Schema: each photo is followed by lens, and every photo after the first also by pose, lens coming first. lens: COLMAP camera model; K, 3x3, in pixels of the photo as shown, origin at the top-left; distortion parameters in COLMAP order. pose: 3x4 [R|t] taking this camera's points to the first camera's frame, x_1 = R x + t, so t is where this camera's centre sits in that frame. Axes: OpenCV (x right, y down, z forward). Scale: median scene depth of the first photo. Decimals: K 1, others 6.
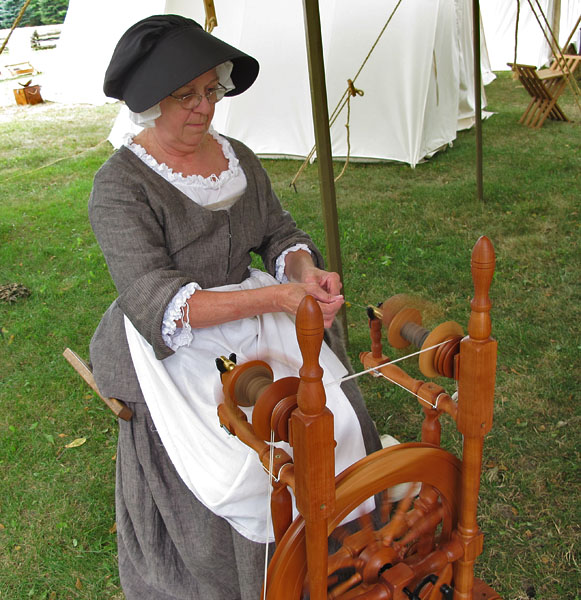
lens RADIAL K [[597.6, 0, 289.2], [0, 597.6, 301.0], [0, 0, 1]] dist [0.016383, 0.000000]
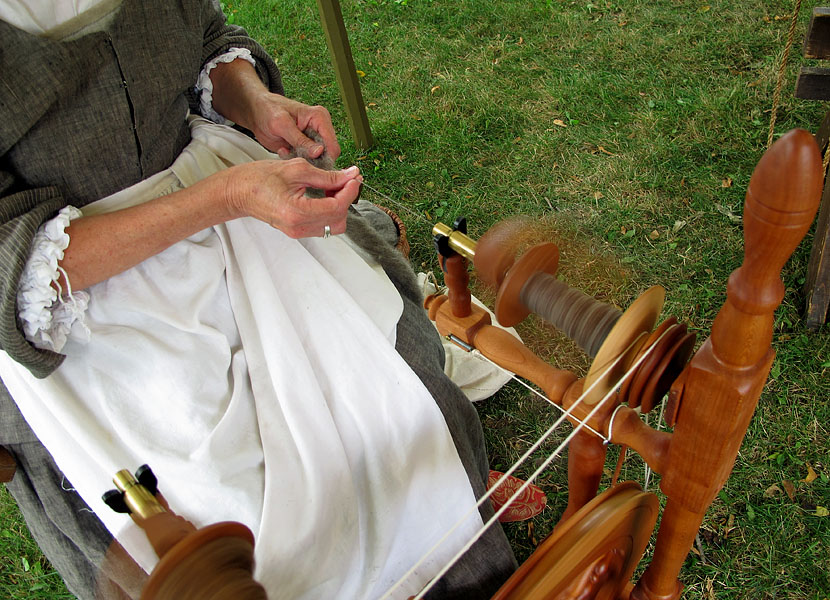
lens RADIAL K [[781.0, 0, 417.6], [0, 781.0, 298.3], [0, 0, 1]] dist [-0.056222, 0.000000]
pose [[0.975721, -0.183444, 0.119653, 0.009575], [0.140915, 0.944035, 0.298230, -0.035524], [-0.167665, -0.274129, 0.946965, 0.116458]]
